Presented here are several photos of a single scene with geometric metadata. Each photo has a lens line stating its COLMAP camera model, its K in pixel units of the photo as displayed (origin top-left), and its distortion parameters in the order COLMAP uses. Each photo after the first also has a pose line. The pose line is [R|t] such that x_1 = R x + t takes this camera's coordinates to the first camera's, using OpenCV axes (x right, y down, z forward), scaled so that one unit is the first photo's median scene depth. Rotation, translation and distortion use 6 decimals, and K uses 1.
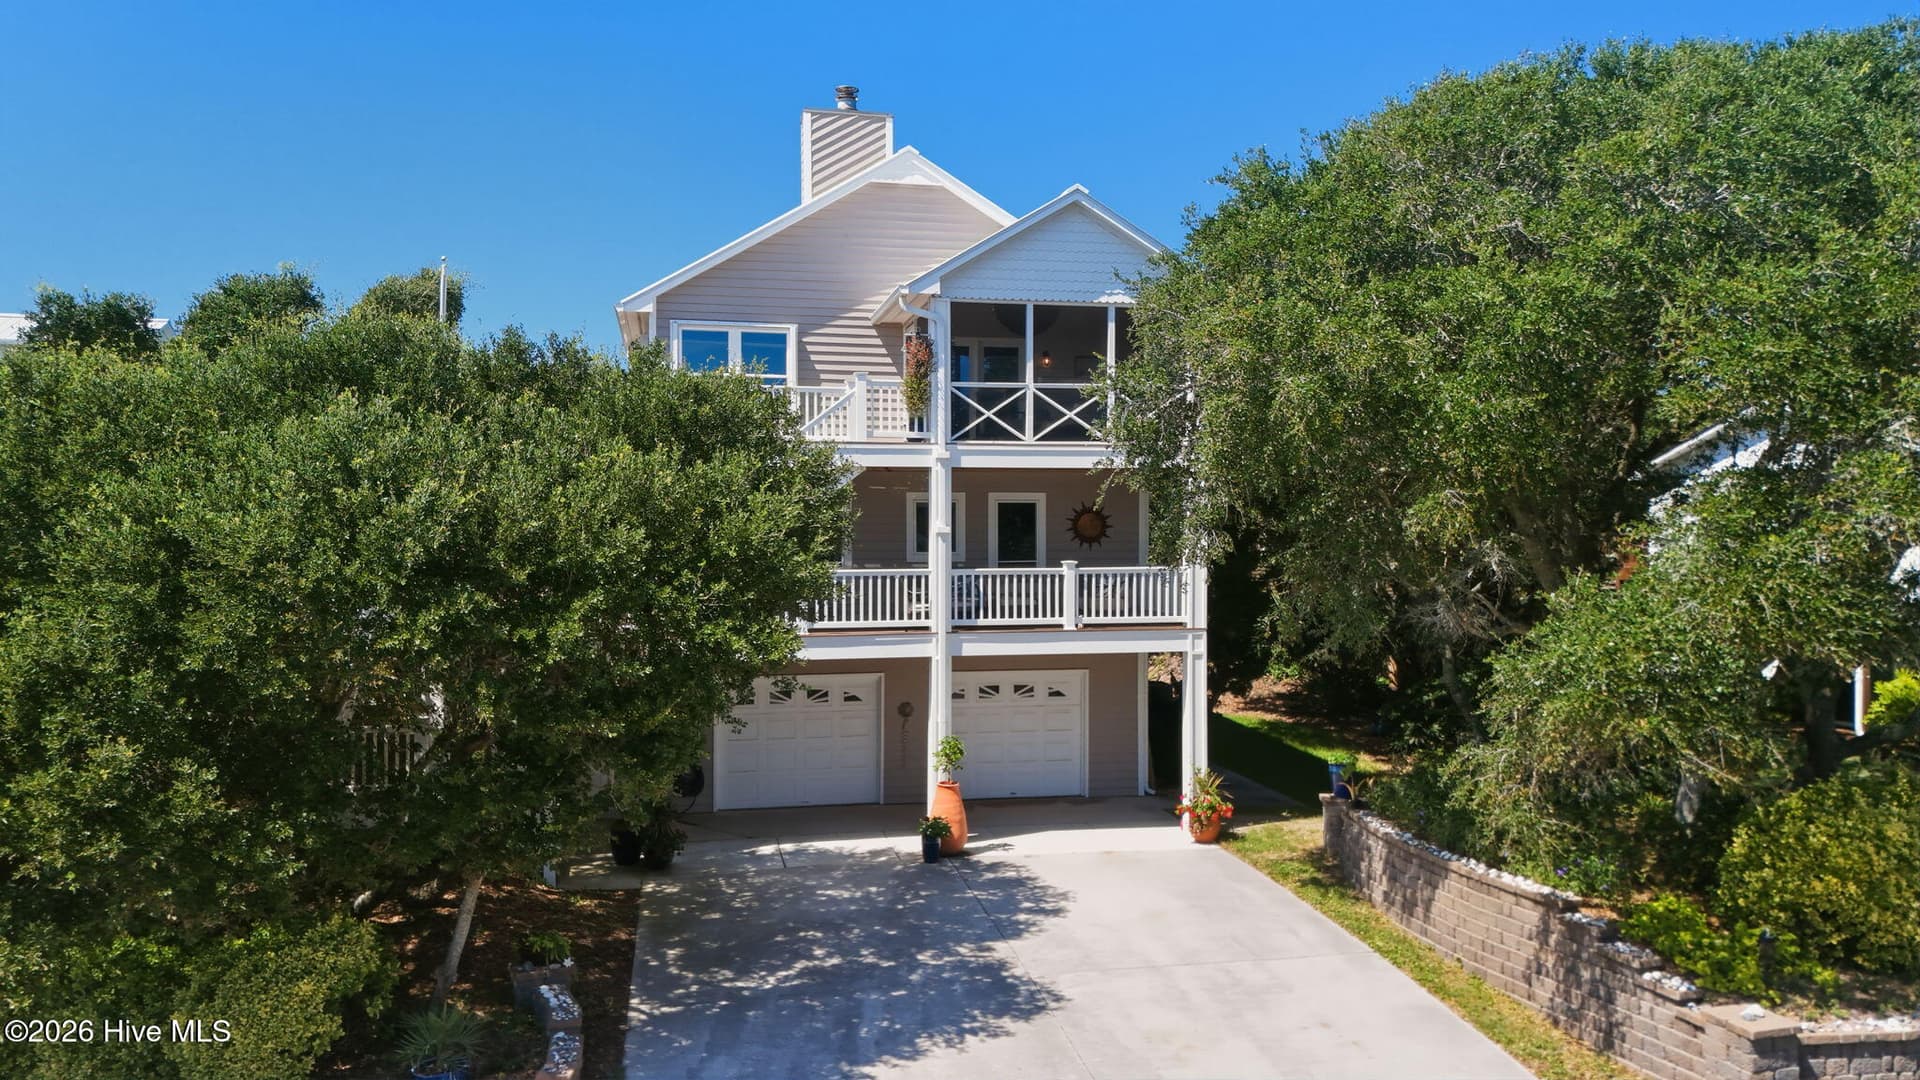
lens RADIAL K [[1412.1, 0, 960.0], [0, 1412.1, 540.0], [0, 0, 1]] dist [0.064692, -0.062571]
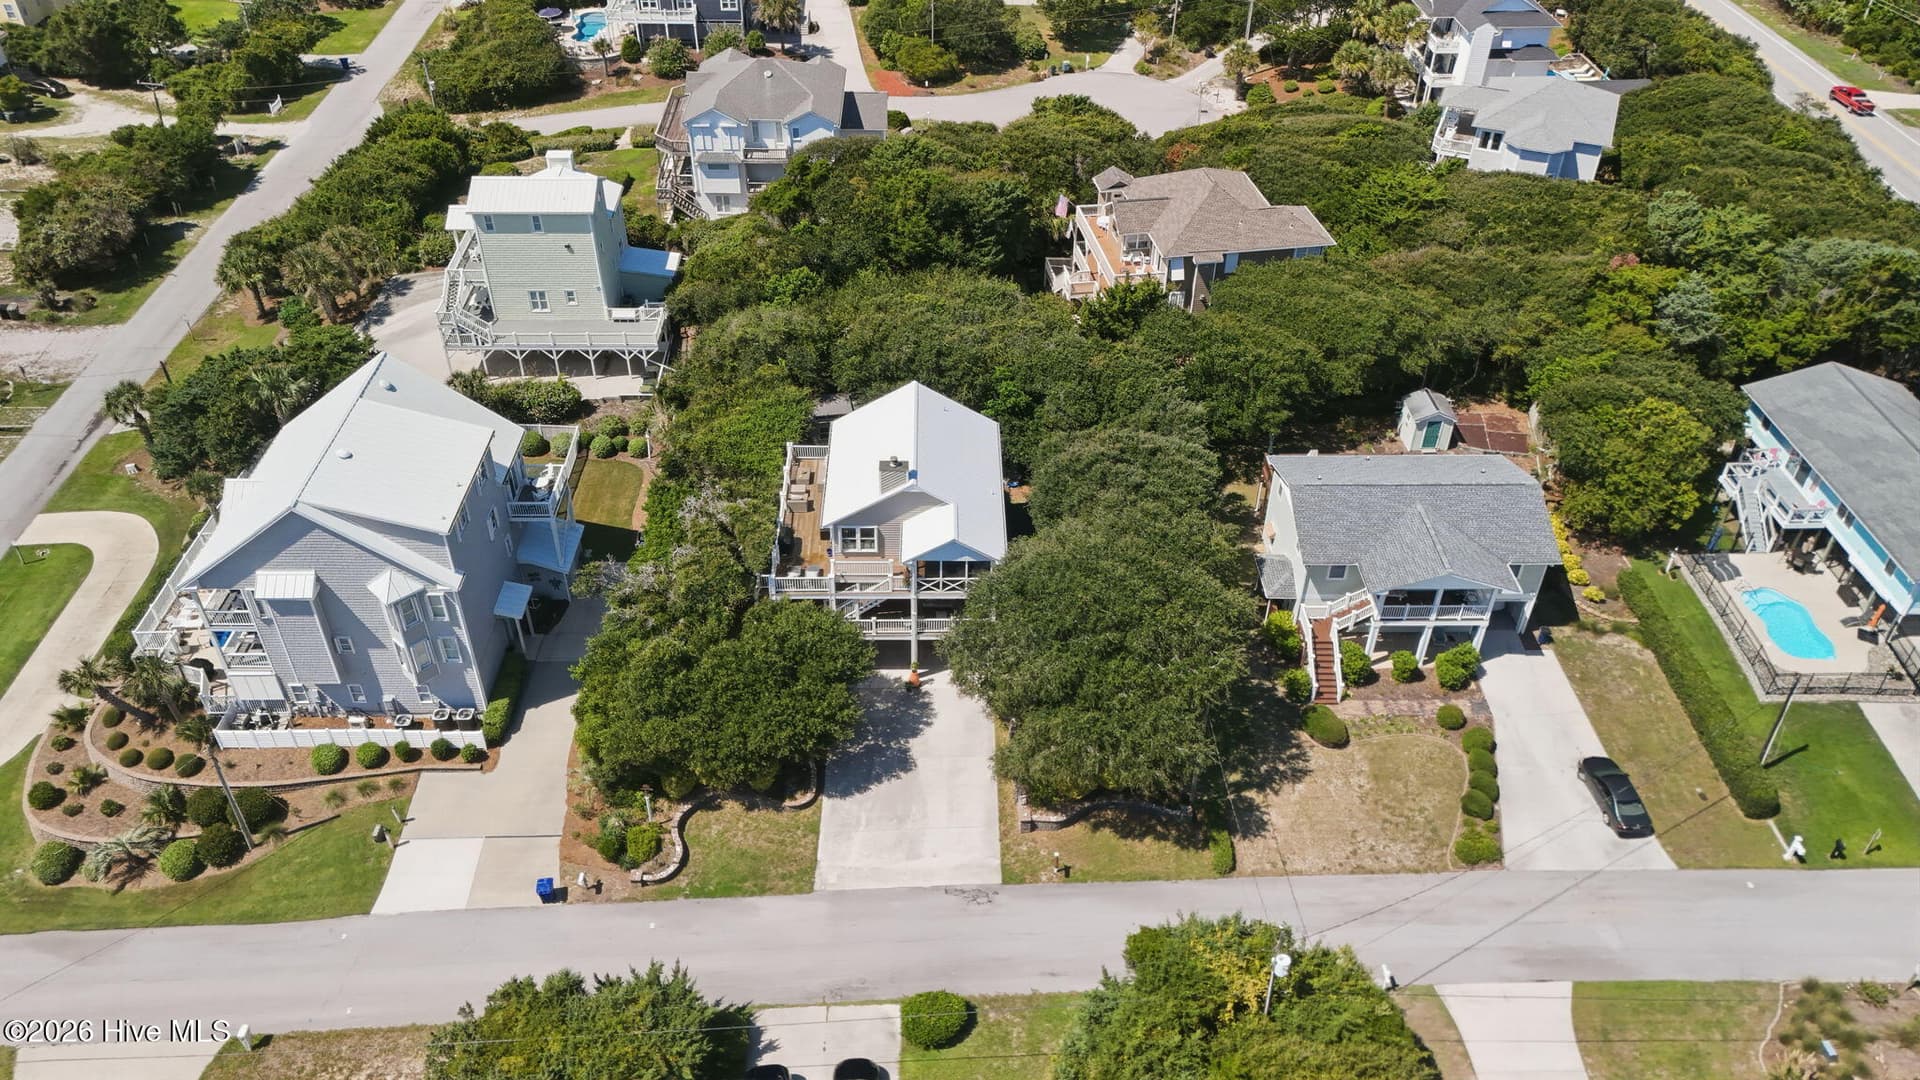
lens RADIAL K [[1412.1, 0, 960.0], [0, 1412.1, 540.0], [0, 0, 1]] dist [0.064692, -0.062571]
pose [[0.982619, 0.126382, -0.135965, 0.542120], [-0.015477, 0.785674, 0.618447, -2.267680], [0.184985, -0.605593, 0.773975, -1.530108]]
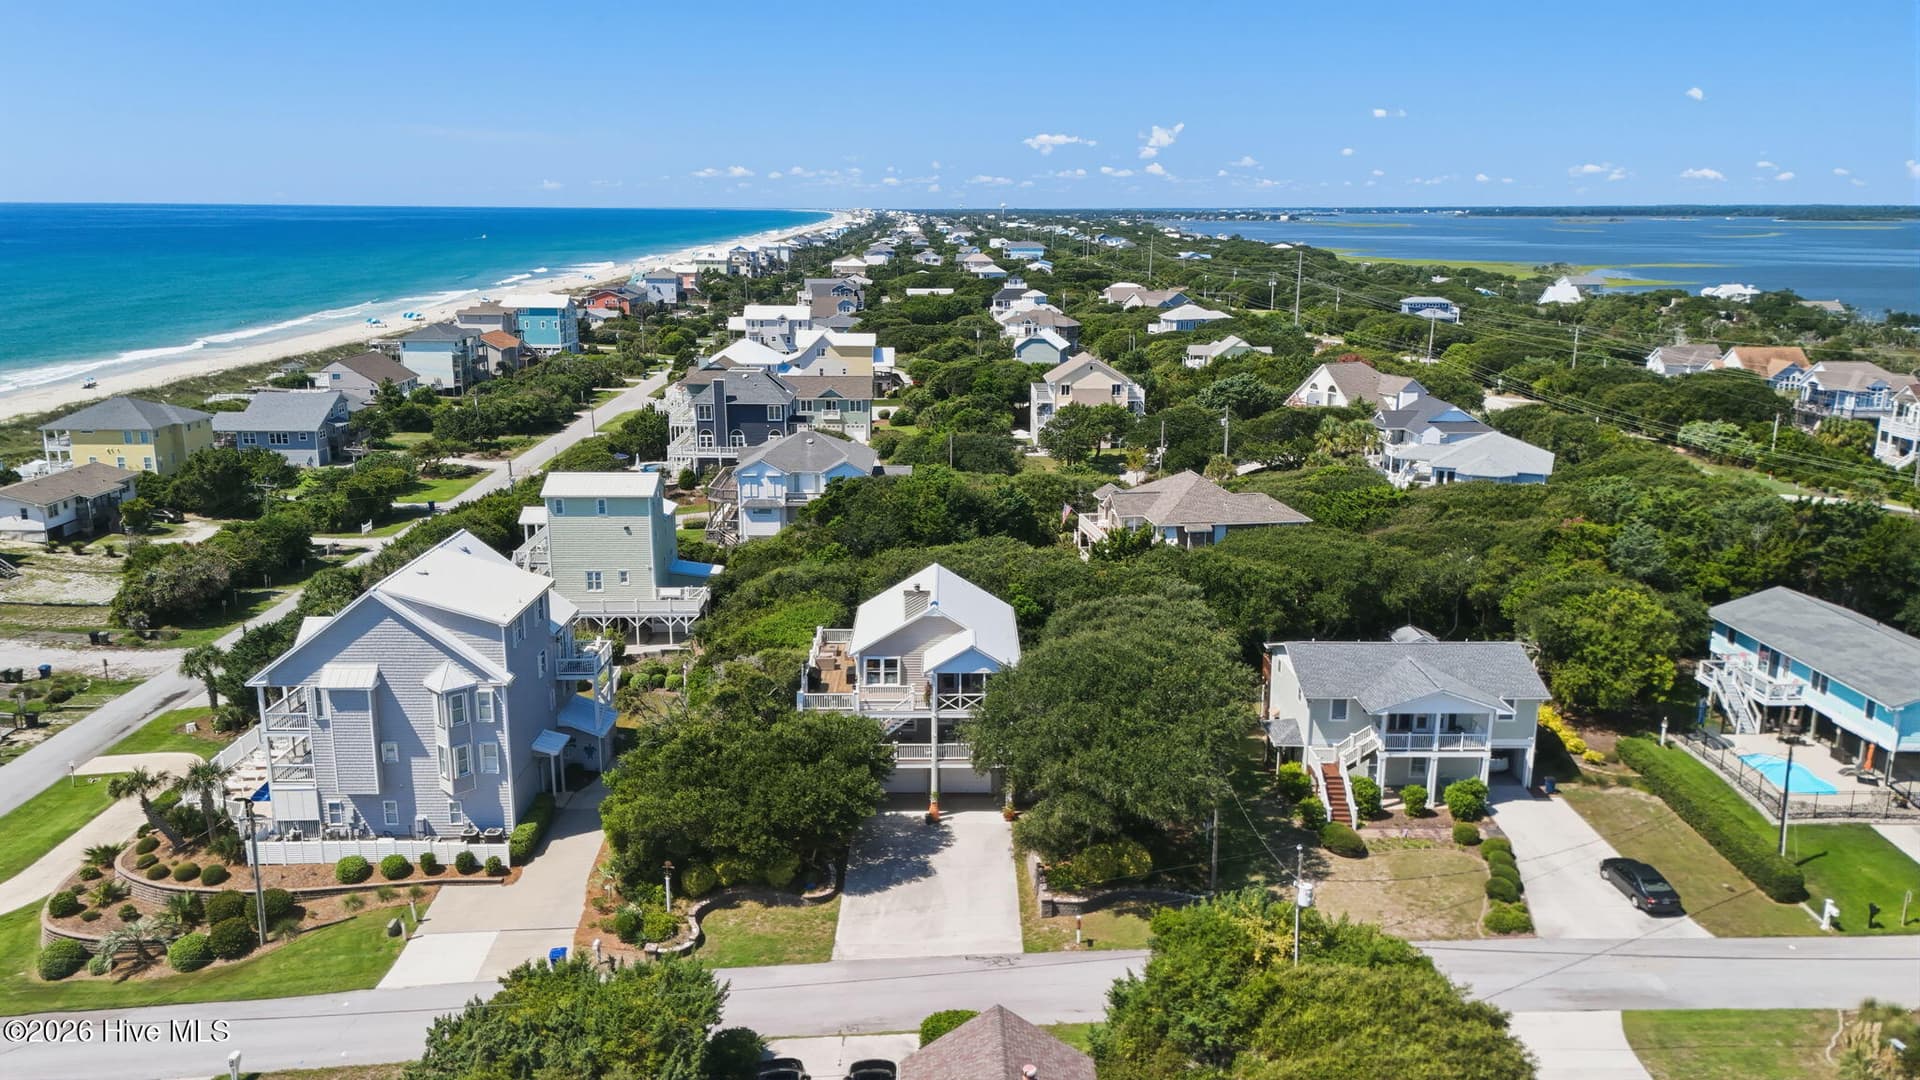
lens RADIAL K [[1404.3, 0, 960.0], [0, 1404.3, 540.0], [0, 0, 1]] dist [0.078205, -0.084886]
pose [[0.981182, 0.051082, -0.186206, 0.690922], [-0.006717, 0.972817, 0.231479, -1.312927], [0.192969, -0.225873, 0.954853, -2.285881]]
